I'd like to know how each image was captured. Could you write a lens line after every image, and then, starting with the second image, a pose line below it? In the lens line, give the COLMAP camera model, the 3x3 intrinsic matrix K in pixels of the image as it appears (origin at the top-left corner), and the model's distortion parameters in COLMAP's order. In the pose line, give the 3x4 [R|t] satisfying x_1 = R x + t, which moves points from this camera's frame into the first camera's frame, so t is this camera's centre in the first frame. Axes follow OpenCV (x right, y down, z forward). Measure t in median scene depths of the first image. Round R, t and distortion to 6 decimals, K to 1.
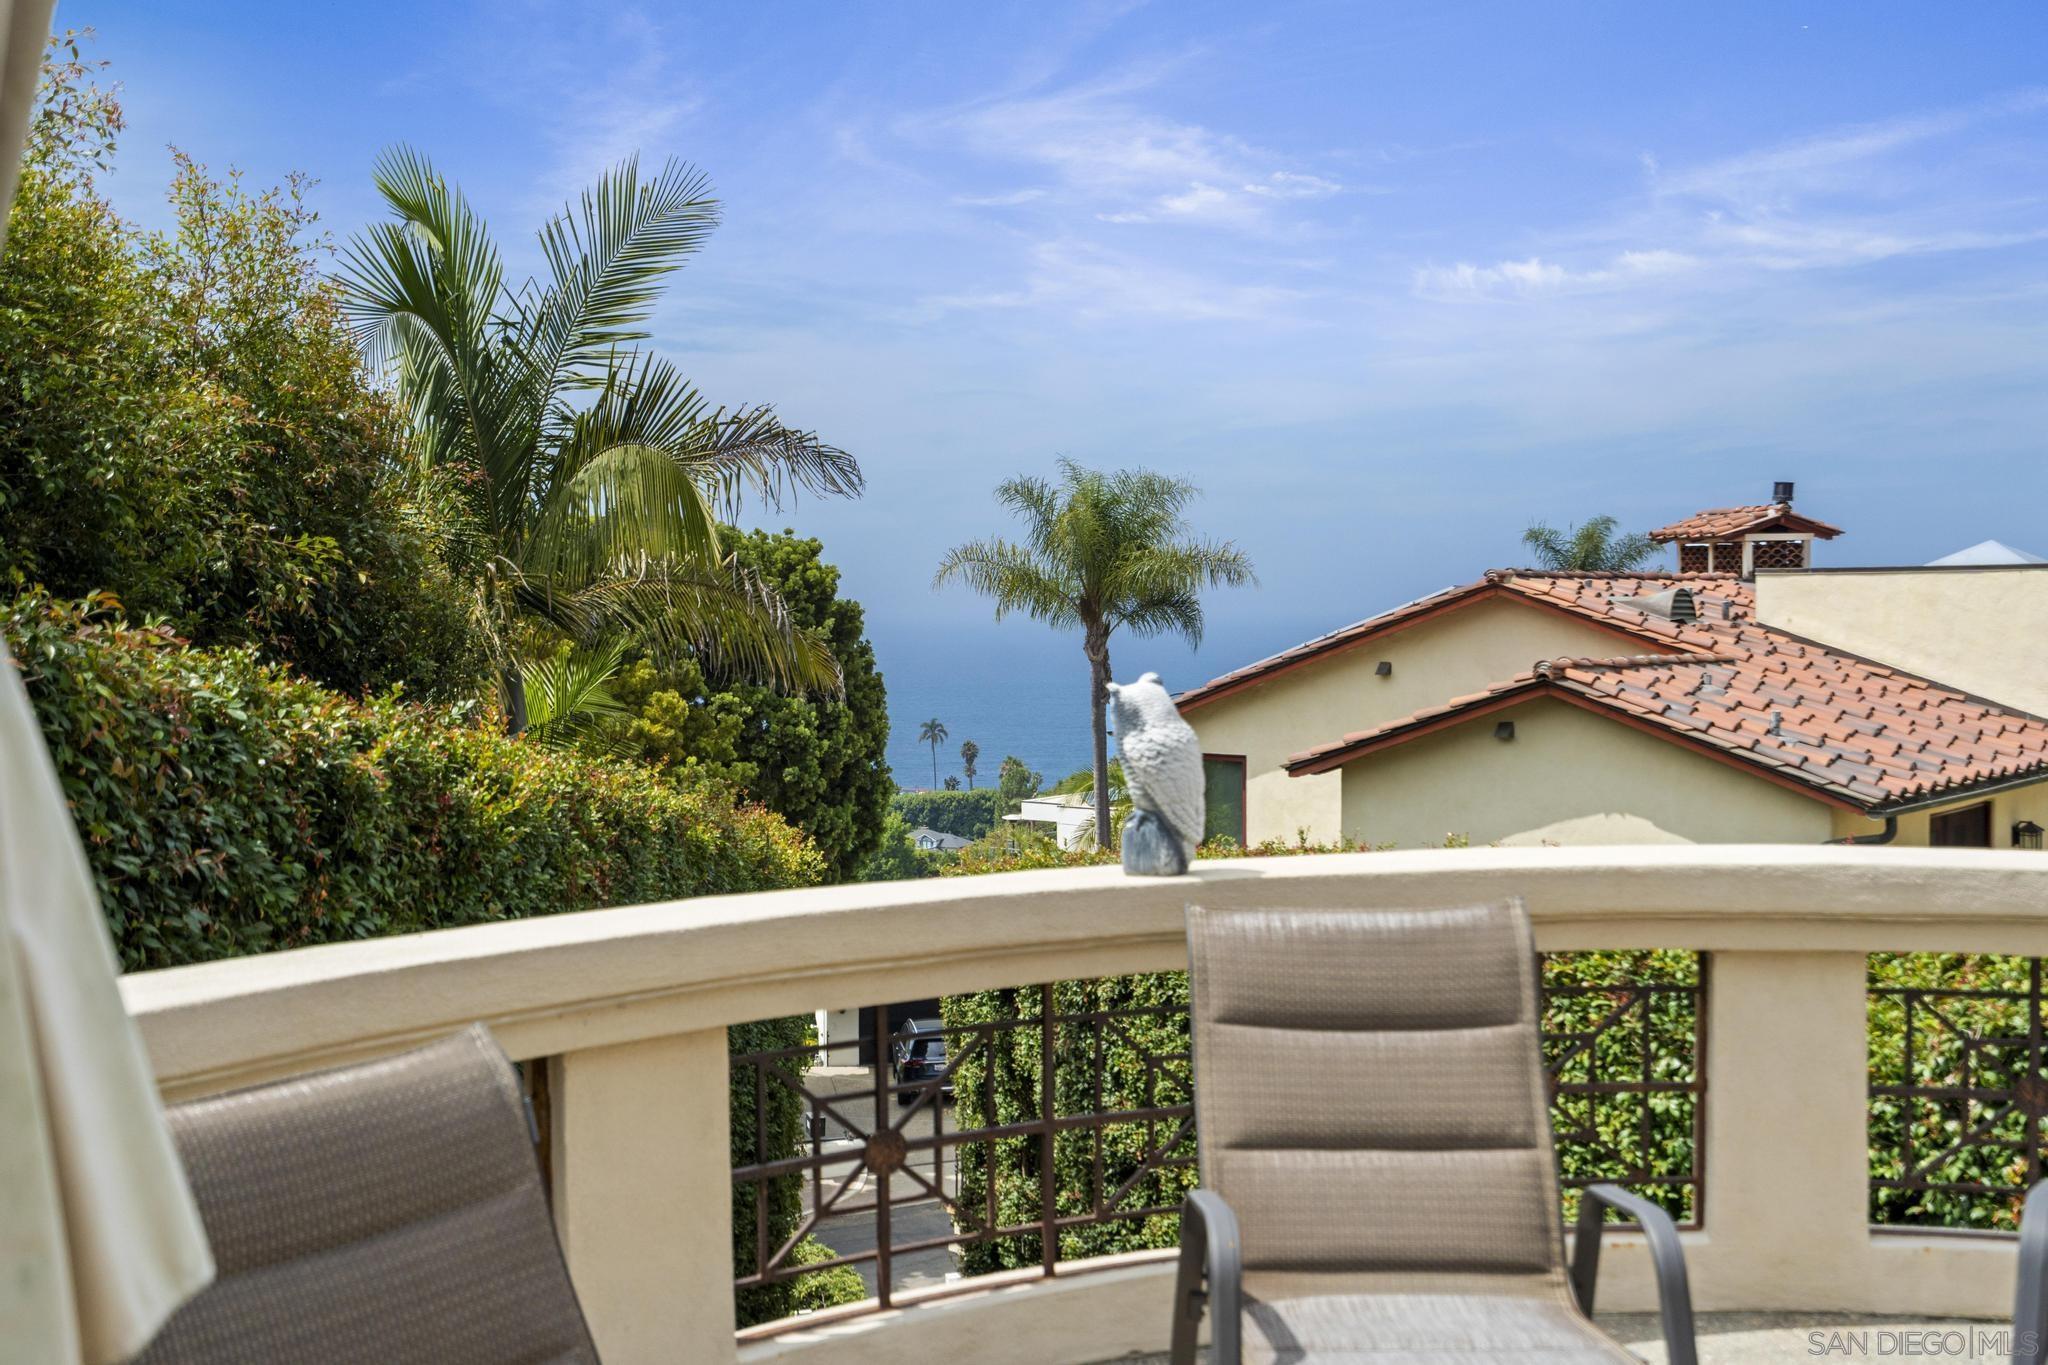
lens RADIAL K [[2001.0, 0, 1039.4], [0, 2001.0, 676.6], [0, 0, 1]] dist [0.000378, 0.000000]
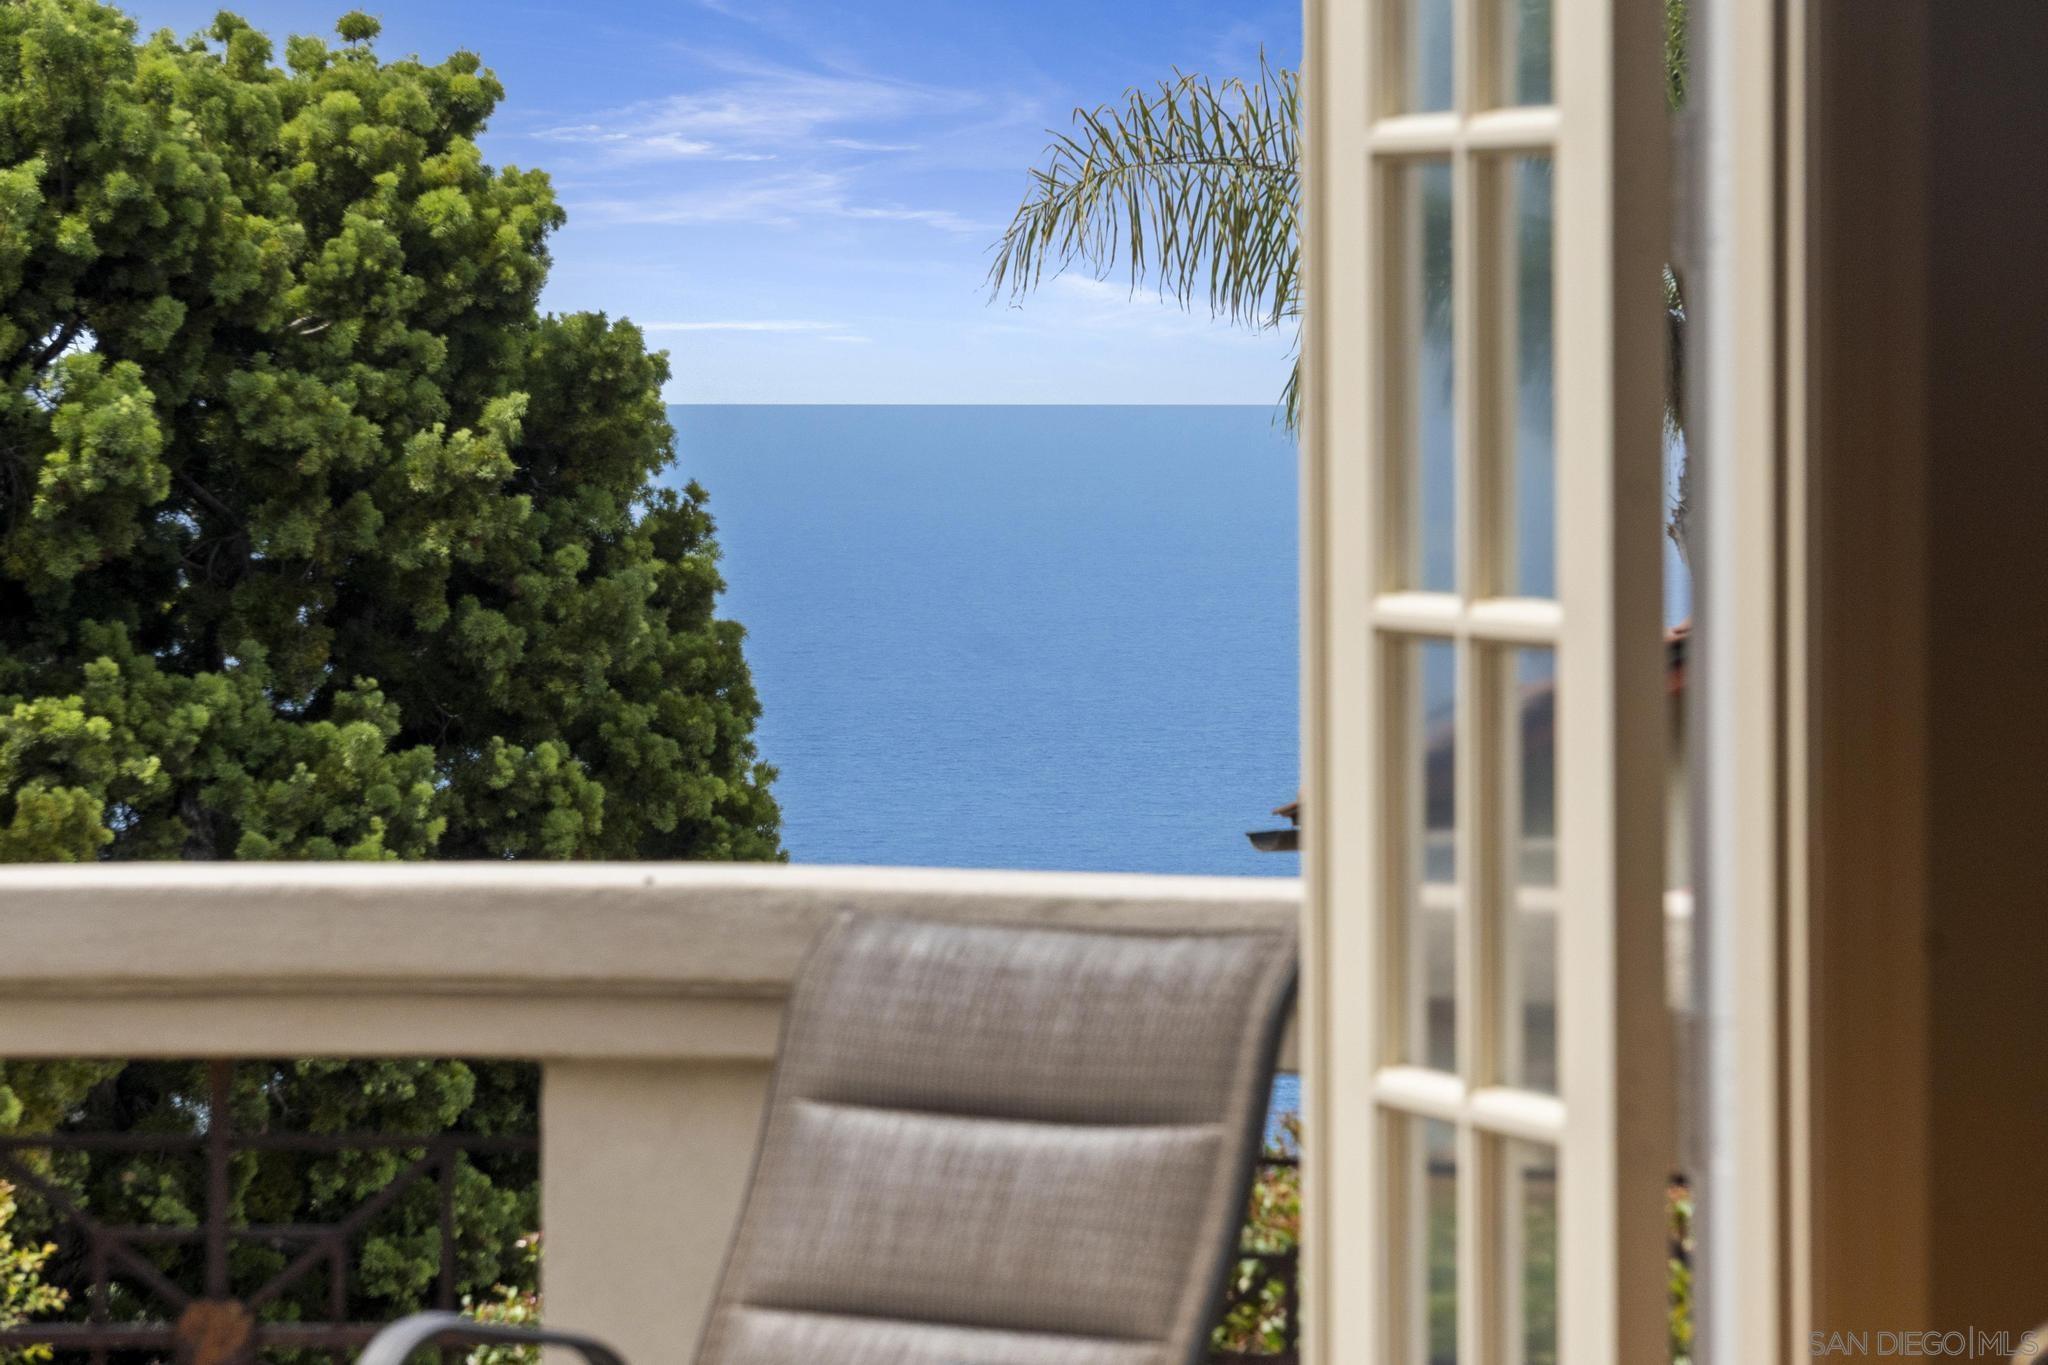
lens RADIAL K [[9378.5, 0, 1024.0], [0, 9378.5, 680.9], [0, 0, 1]] dist [-0.076729, 0.000000]
pose [[0.996247, 0.009128, -0.086076, 0.192246], [-0.009018, 0.999958, 0.001664, 0.010392], [0.086087, -0.000881, 0.996287, -0.394511]]
